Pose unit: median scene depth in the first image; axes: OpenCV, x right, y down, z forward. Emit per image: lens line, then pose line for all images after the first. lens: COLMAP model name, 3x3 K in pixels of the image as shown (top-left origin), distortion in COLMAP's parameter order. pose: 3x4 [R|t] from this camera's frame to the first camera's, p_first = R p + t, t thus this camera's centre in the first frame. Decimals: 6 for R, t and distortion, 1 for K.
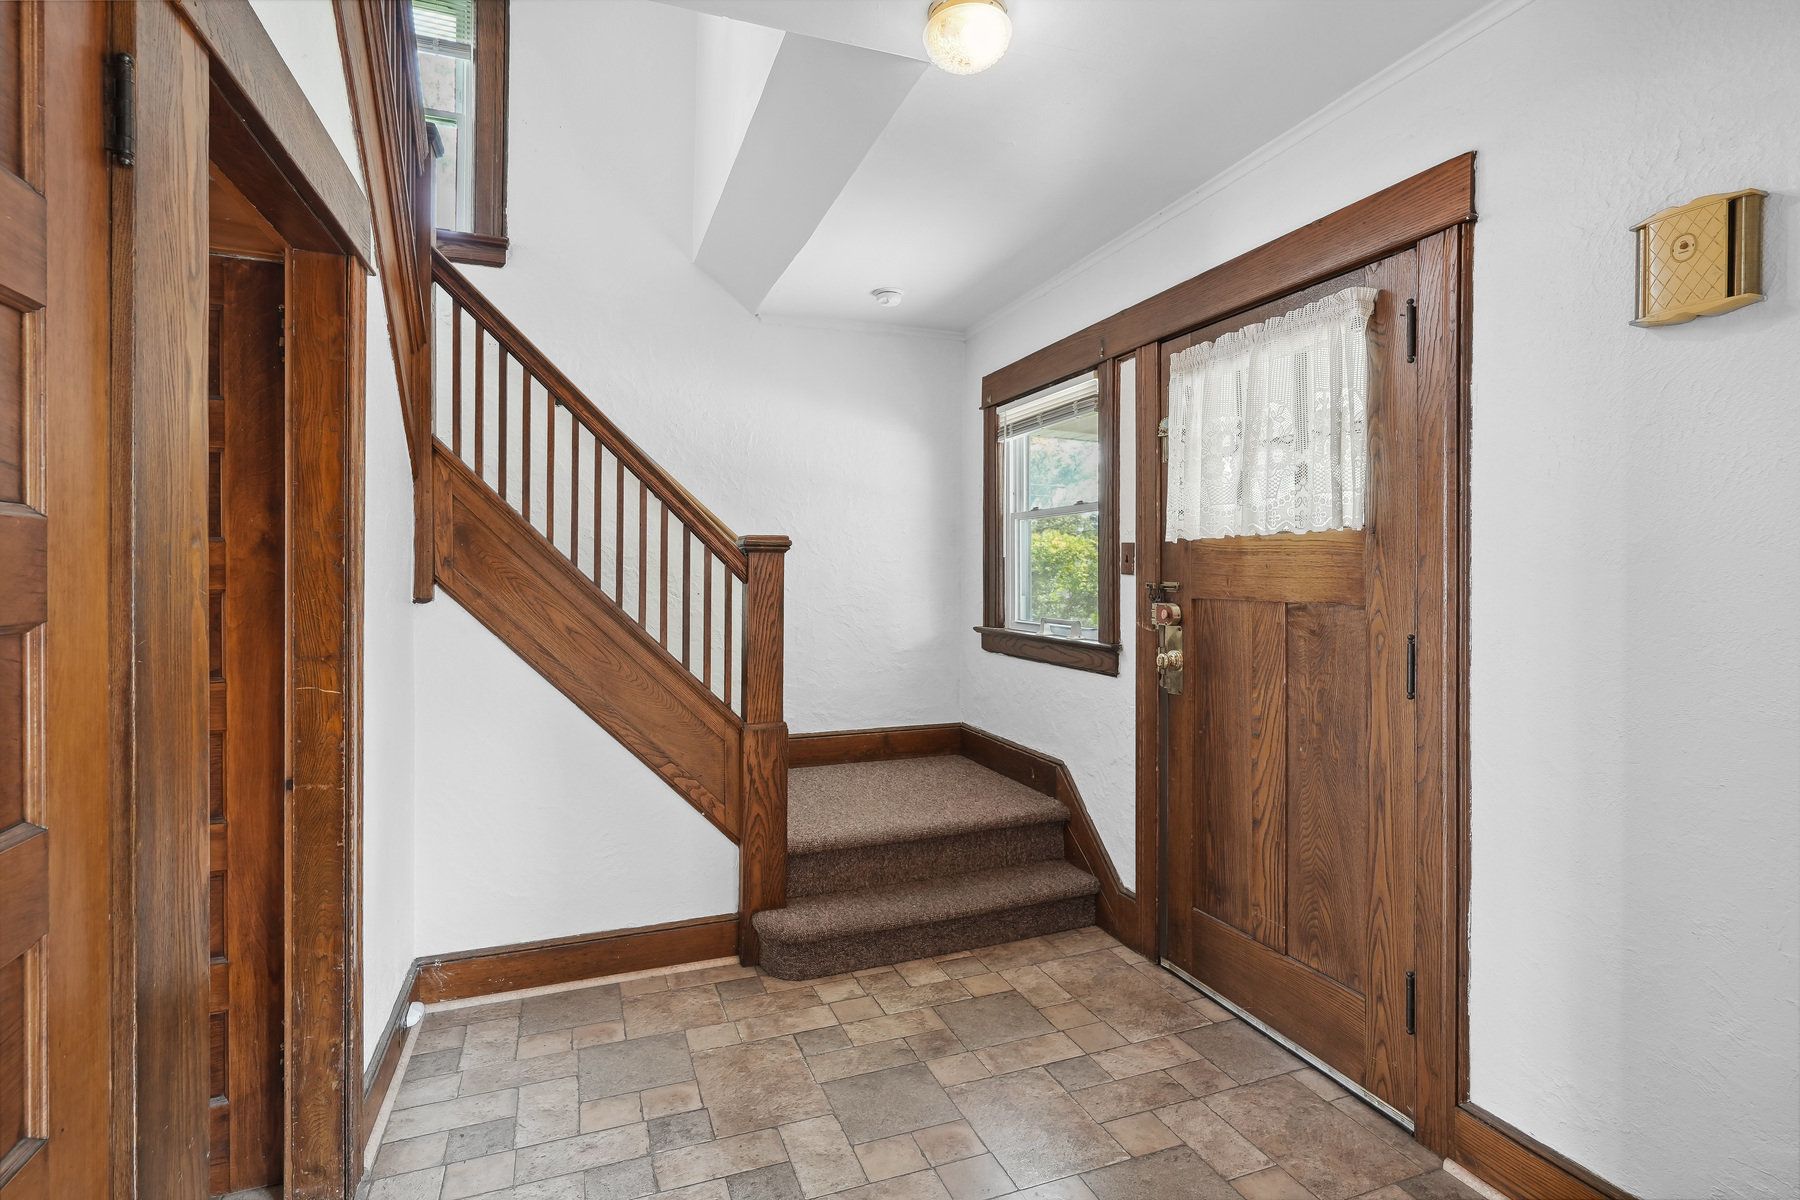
lens RADIAL K [[842.2, 0, 875.9], [0, 842.2, 573.7], [0, 0, 1]] dist [-0.003667, -0.000249]
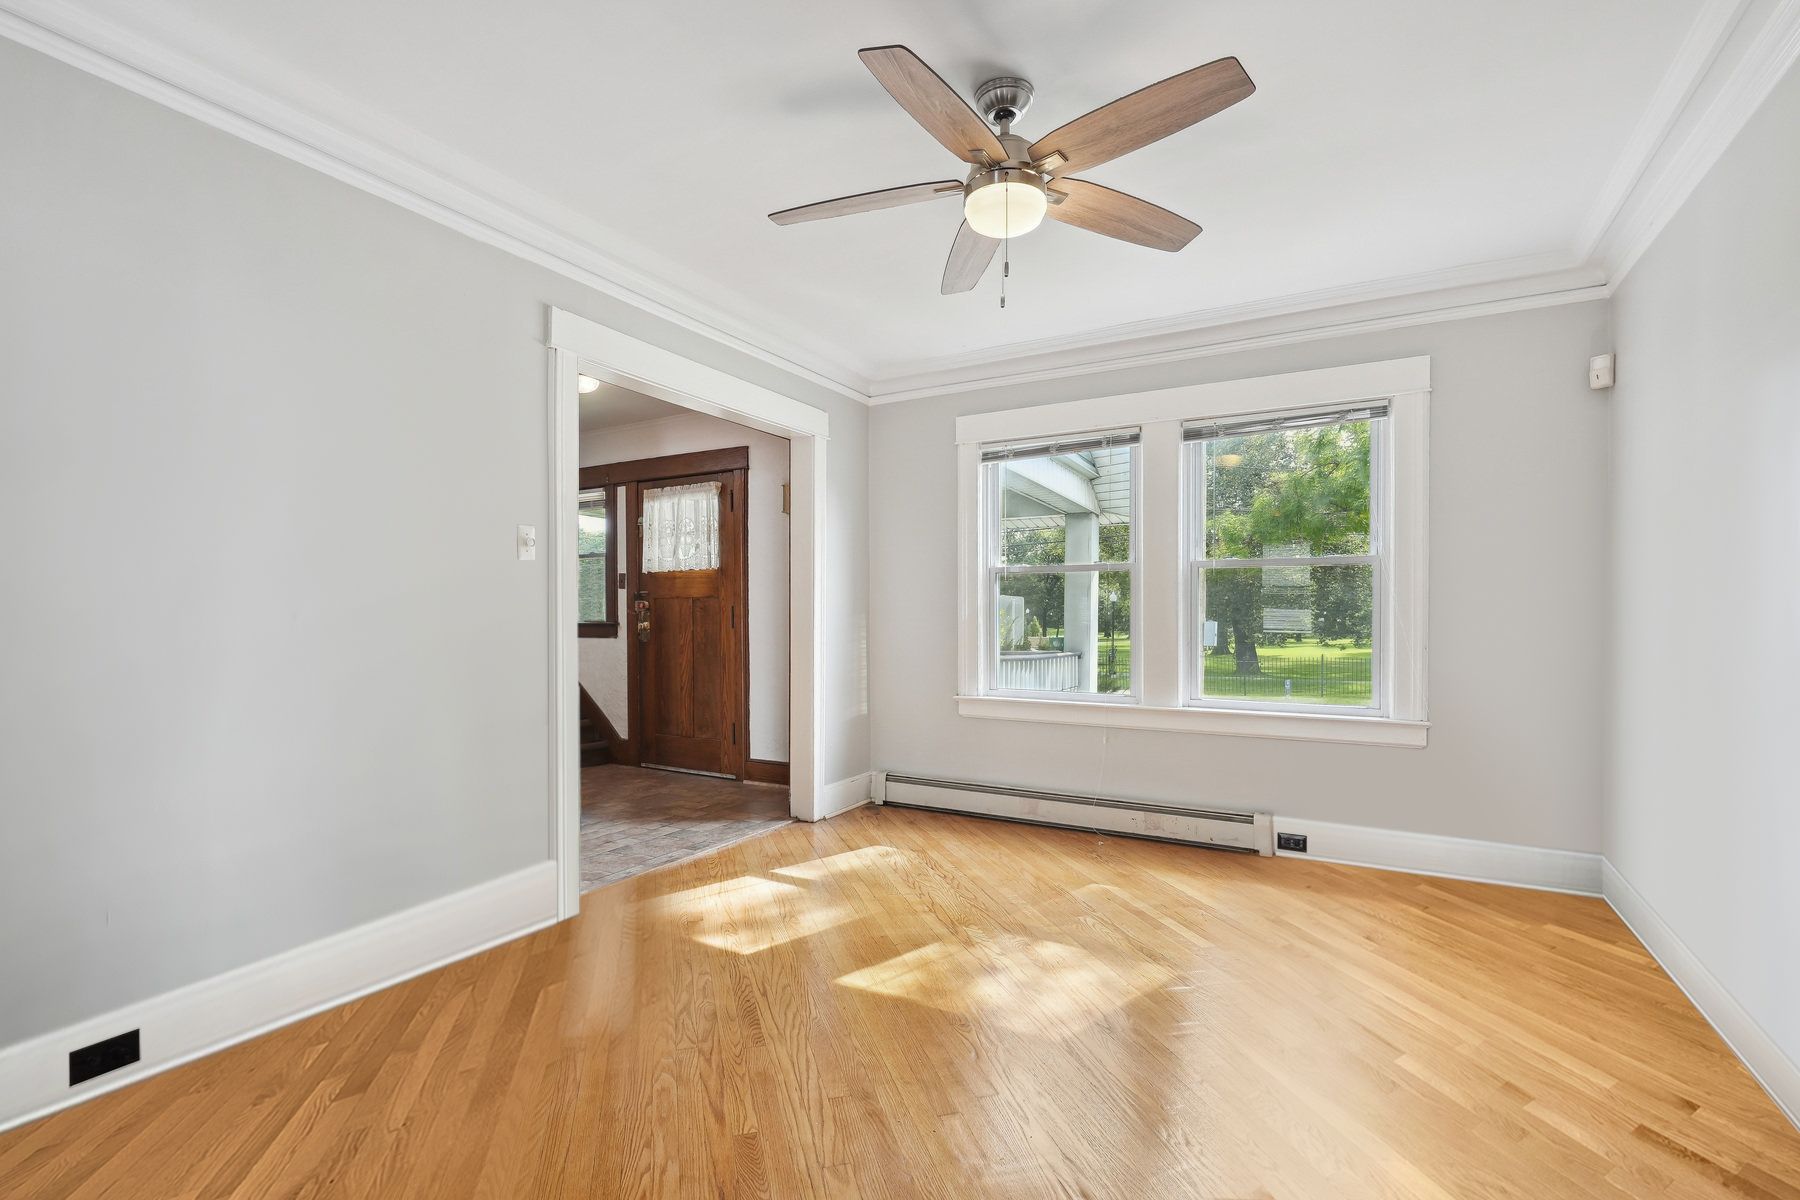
lens RADIAL K [[810.6, 0, 900.3], [0, 810.6, 622.7], [0, 0, 1]] dist [-0.001824, -0.000096]
pose [[0.762534, -0.010797, 0.646858, -0.549389], [0.006200, 0.999937, 0.009382, 0.082085], [-0.646919, -0.003144, 0.762552, -1.133435]]
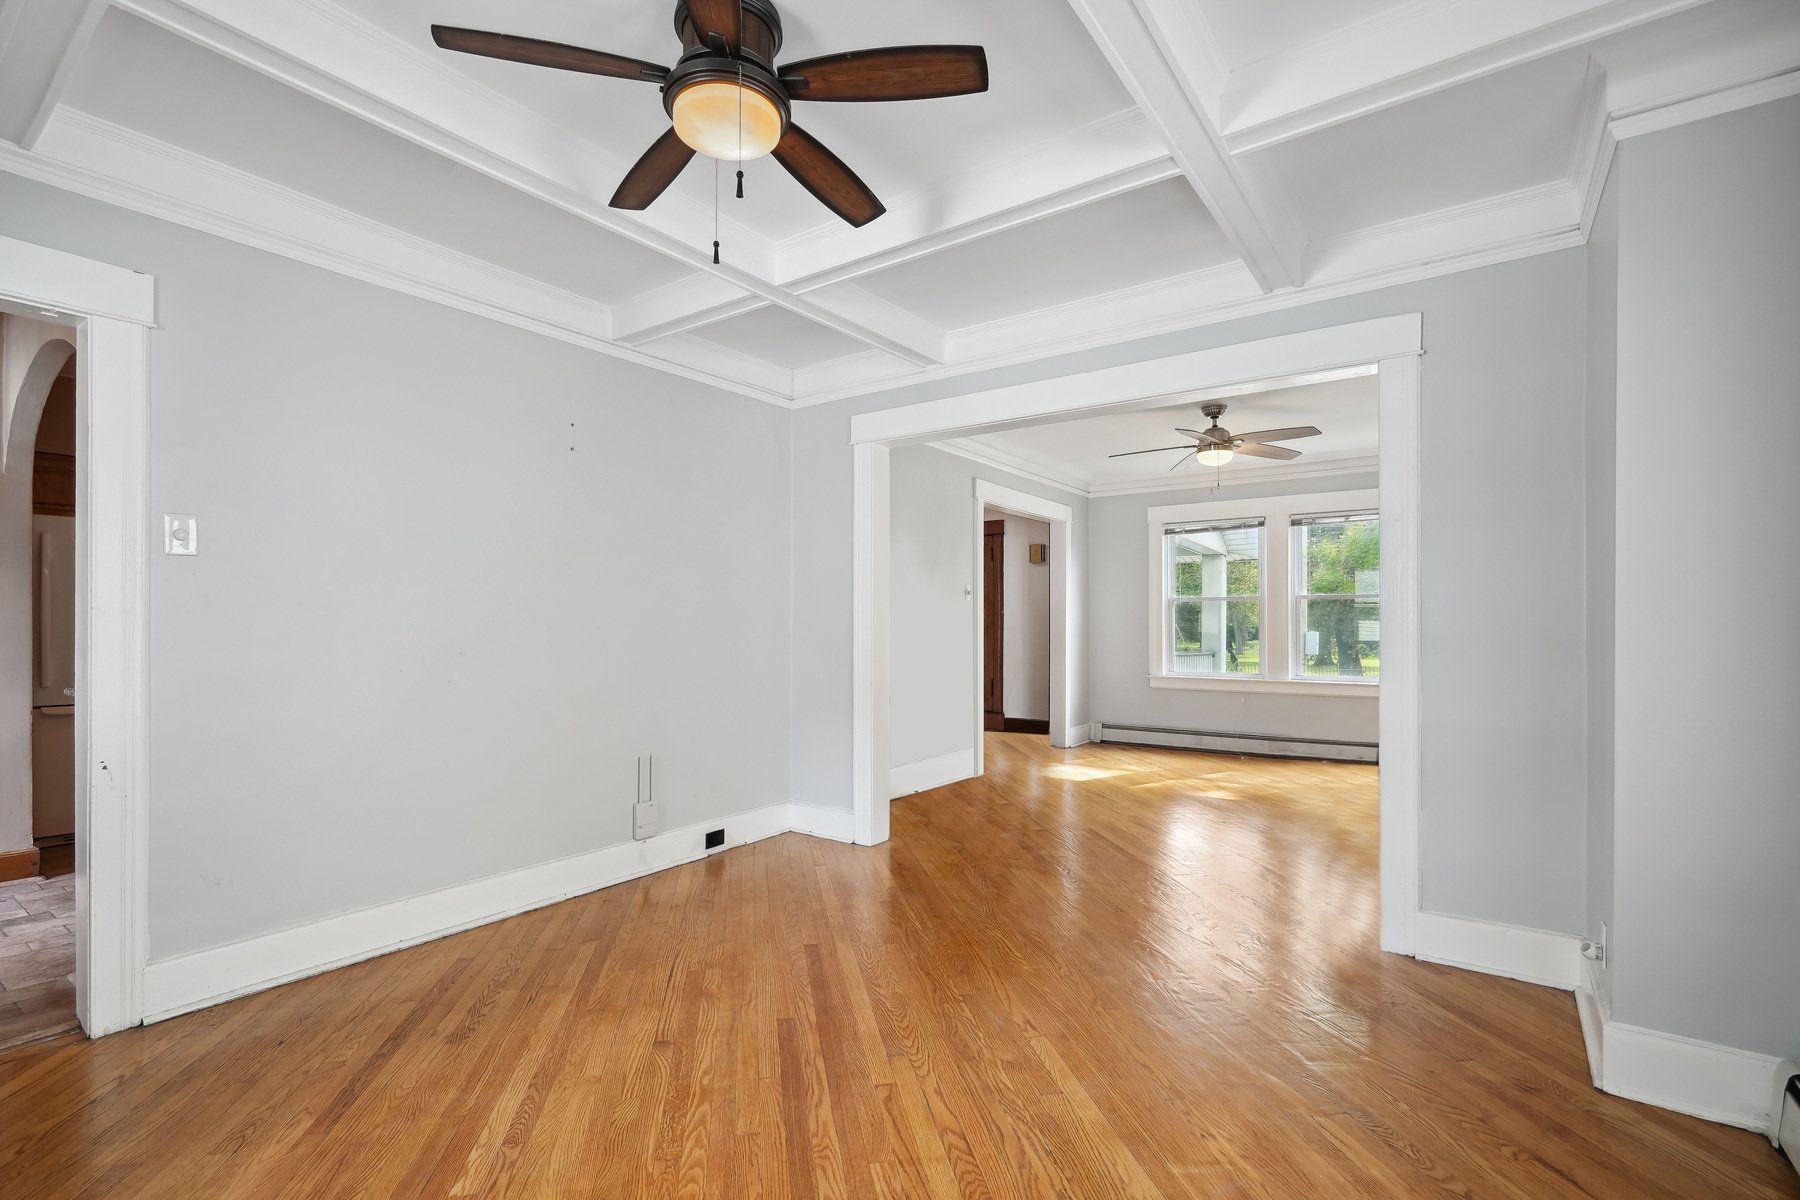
lens RADIAL K [[822.1, 0, 891.8], [0, 822.1, 622.8], [0, 0, 1]] dist [-0.002736, -0.000329]
pose [[0.828598, -0.003058, 0.559836, -1.706330], [0.006460, 0.999971, -0.004100, 0.075729], [-0.559807, 0.007014, 0.828593, -1.787464]]
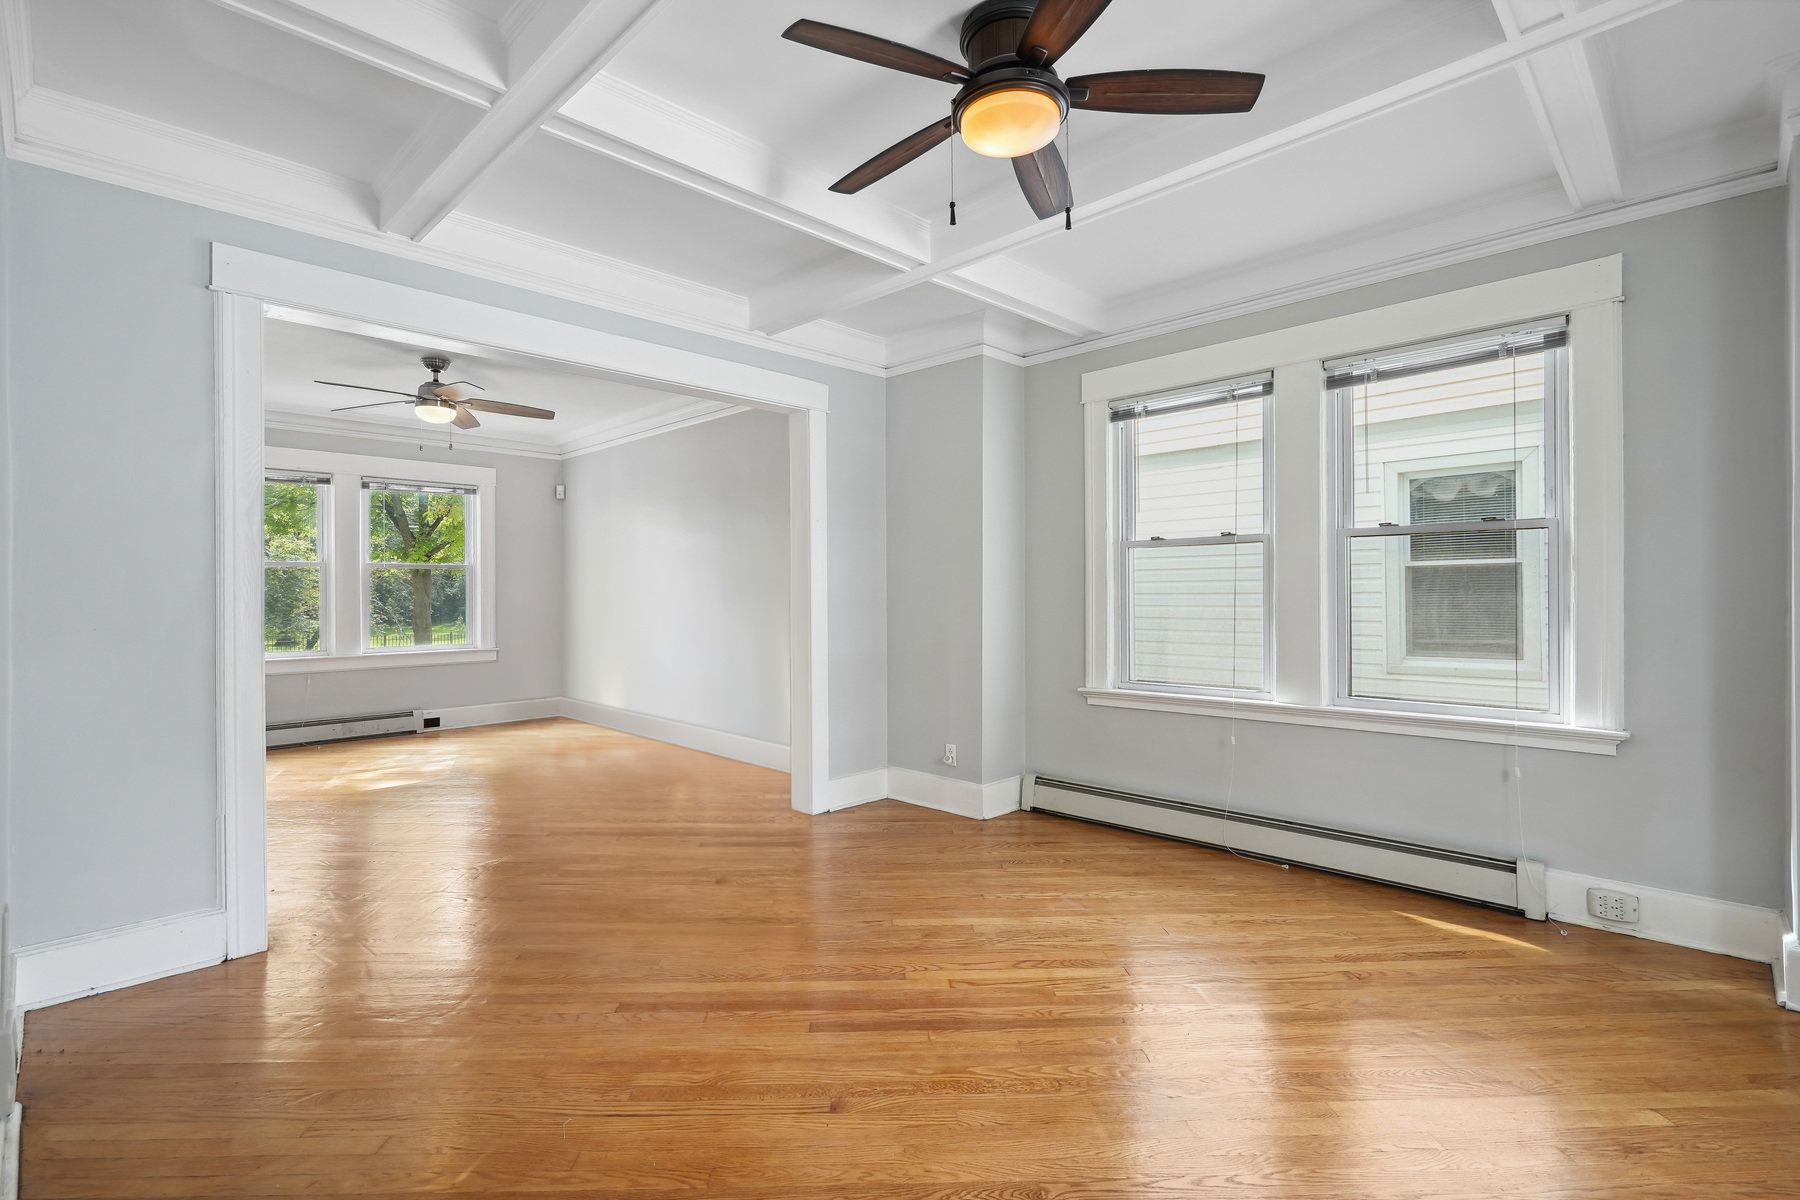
lens RADIAL K [[839.6, 0, 884.5], [0, 839.6, 591.0], [0, 0, 1]] dist [-0.001140, -0.000209]
pose [[-0.426330, -0.000748, 0.904567, -2.088234], [0.009390, 0.999942, 0.005252, 0.070343], [-0.904519, 0.010734, -0.426299, -0.670513]]
